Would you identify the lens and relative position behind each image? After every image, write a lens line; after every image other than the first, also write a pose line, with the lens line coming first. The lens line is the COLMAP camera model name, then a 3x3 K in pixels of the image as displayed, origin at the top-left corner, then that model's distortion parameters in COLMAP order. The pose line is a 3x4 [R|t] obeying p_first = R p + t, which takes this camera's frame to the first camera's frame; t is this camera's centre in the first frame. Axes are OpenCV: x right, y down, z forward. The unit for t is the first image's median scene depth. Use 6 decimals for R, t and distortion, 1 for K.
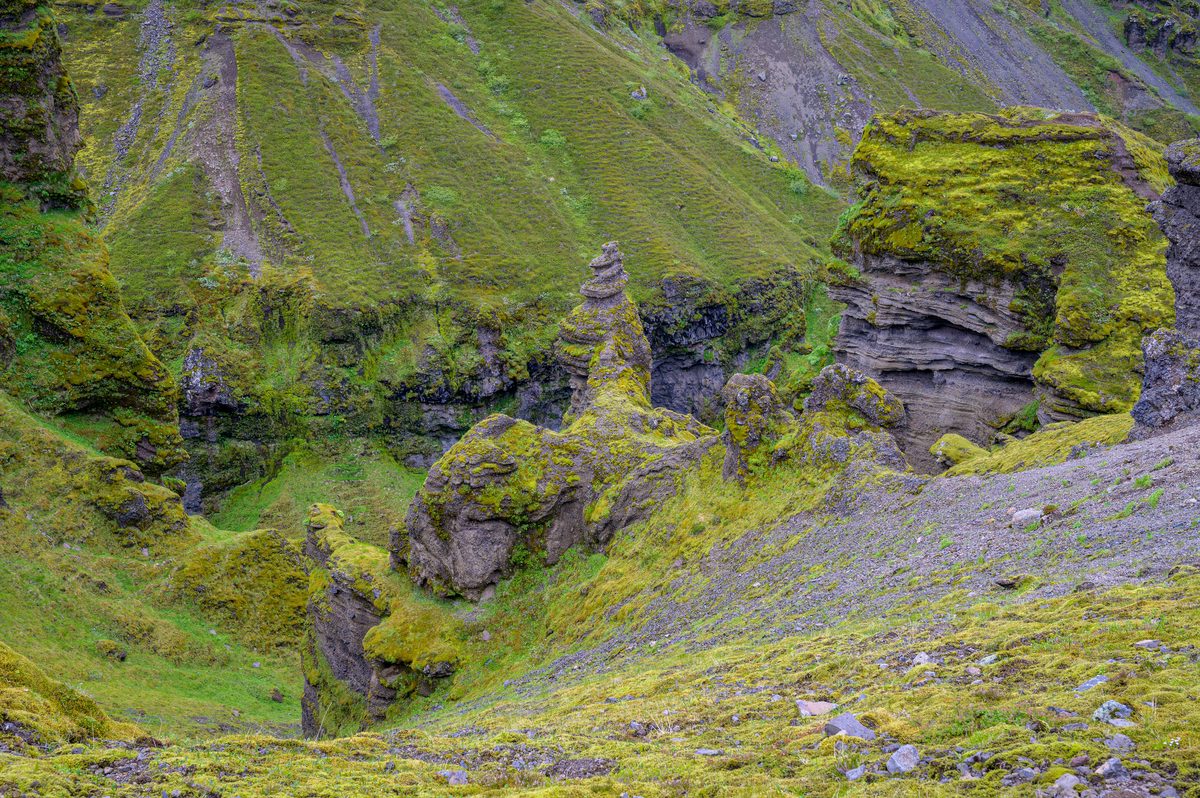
lens RADIAL K [[1370.5, 0, 600.0], [0, 1370.5, 399.0], [0, 0, 1]] dist [0.032697, -0.006922]
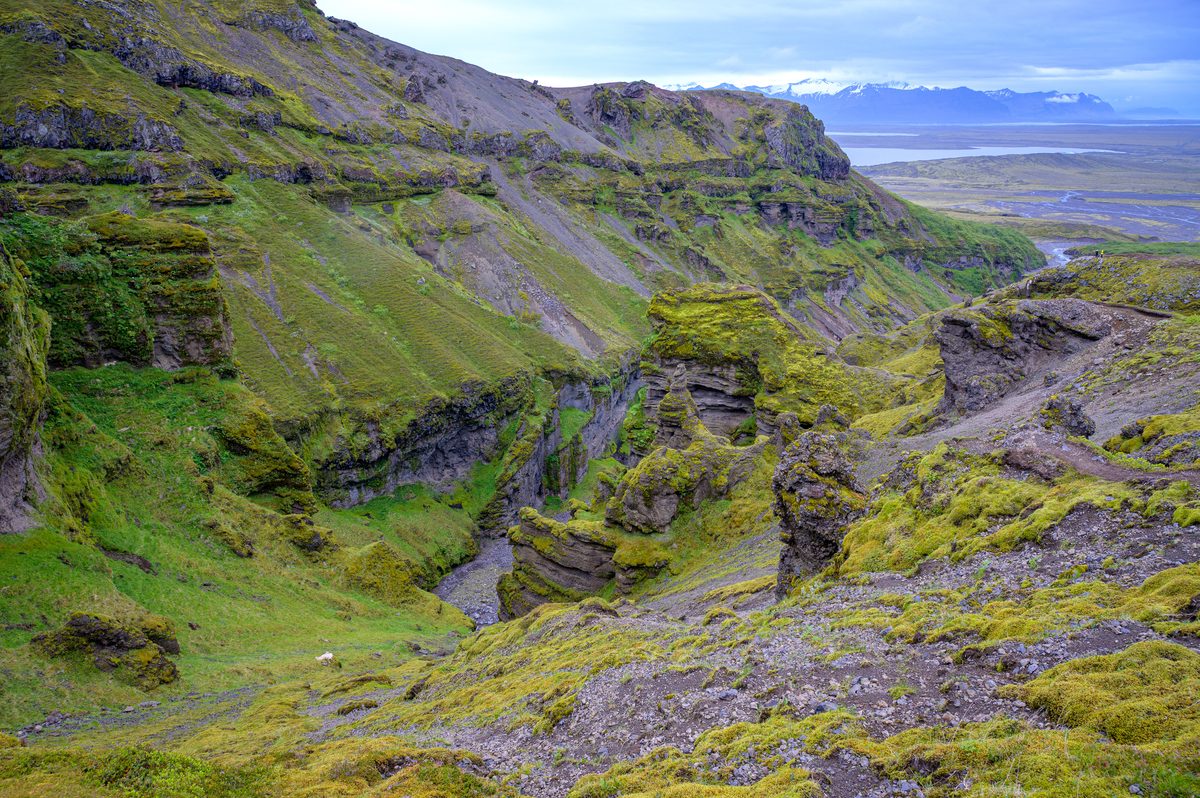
lens RADIAL K [[810.5, 0, 600.0], [0, 810.5, 399.0], [0, 0, 1]] dist [-0.078804, 0.034762]
pose [[0.929989, -0.113165, 0.349733, -0.172767], [0.132263, 0.990726, -0.031131, -0.010415], [-0.342967, 0.075208, 0.936332, -0.054699]]
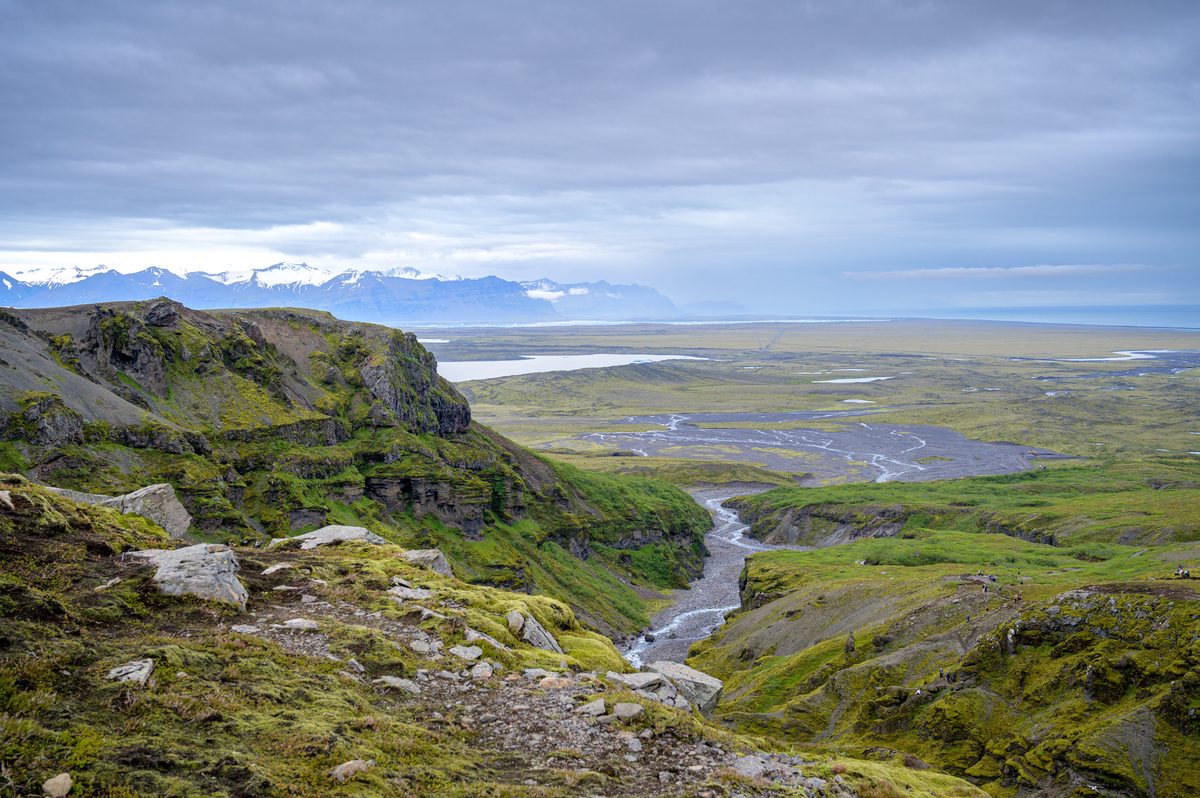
lens RADIAL K [[1229.0, 0, 581.4], [0, 1229.0, 392.3], [0, 0, 1]] dist [-0.004317, 0.019340]
pose [[0.650754, -0.032227, 0.758604, -0.388932], [0.277167, 0.940237, -0.197819, -0.202785], [-0.706893, 0.338991, 0.620796, 0.189768]]
